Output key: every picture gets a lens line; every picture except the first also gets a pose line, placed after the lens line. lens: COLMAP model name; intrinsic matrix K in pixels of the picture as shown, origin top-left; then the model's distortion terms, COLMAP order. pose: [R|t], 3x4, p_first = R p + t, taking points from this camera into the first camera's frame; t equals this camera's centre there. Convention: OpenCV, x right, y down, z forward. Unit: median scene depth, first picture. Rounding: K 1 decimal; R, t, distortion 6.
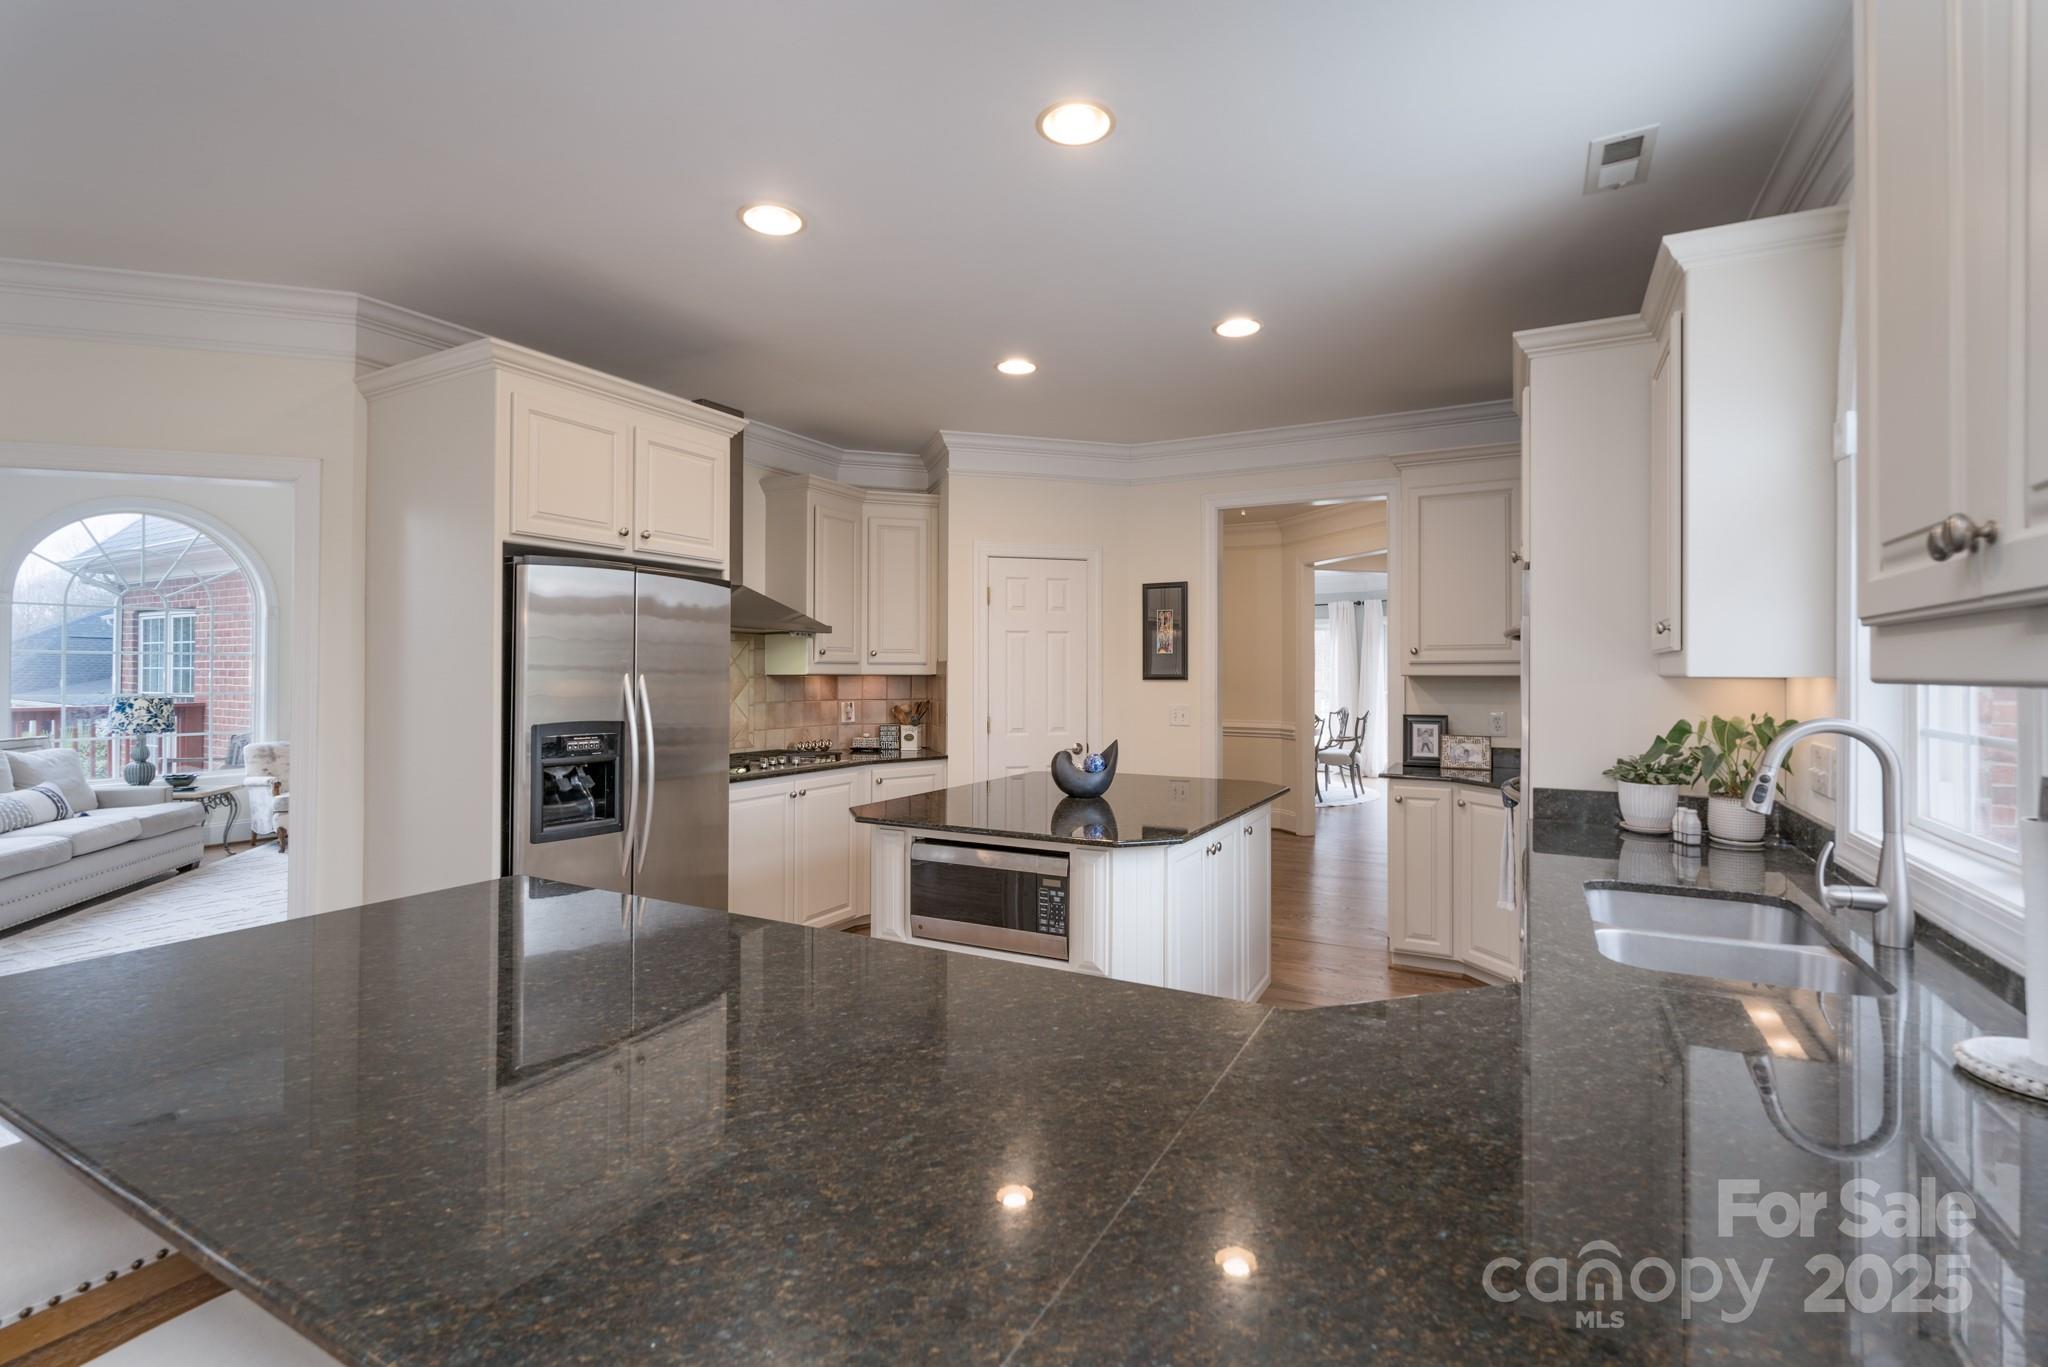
lens RADIAL K [[924.4, 0, 1026.1], [0, 924.4, 665.4], [0, 0, 1]] dist [-0.004703, 0.000676]
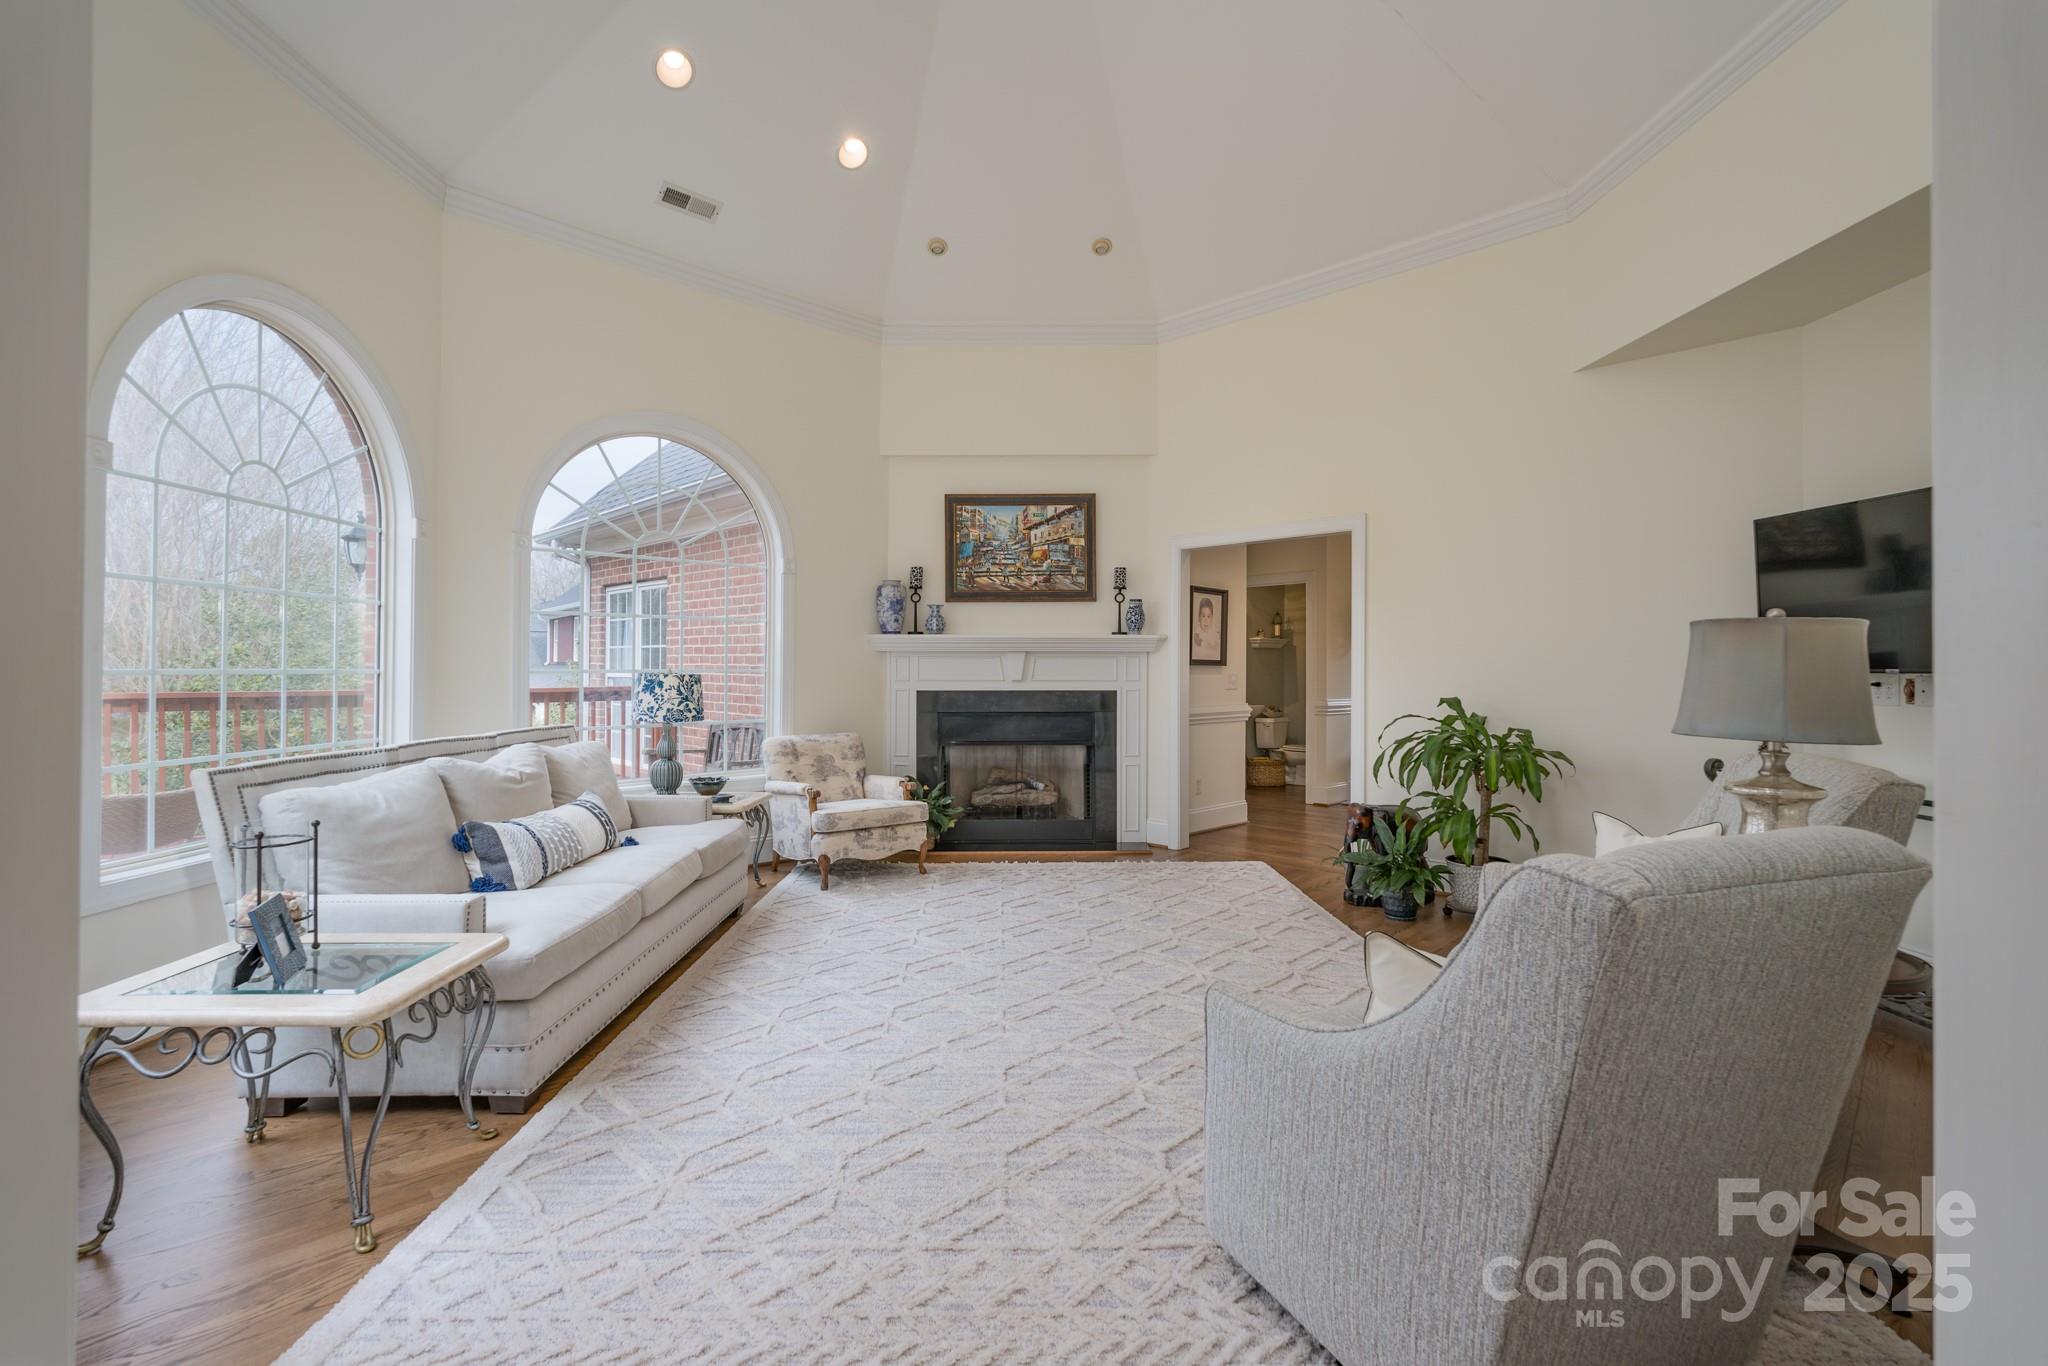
lens RADIAL K [[924.4, 0, 1042.8], [0, 924.4, 644.0], [0, 0, 1]] dist [-0.004703, 0.000676]
pose [[0.964125, -0.002005, -0.265439, -0.476649], [-0.002784, 0.999840, -0.017665, 0.023558], [0.265432, 0.017770, 0.963966, 0.363680]]
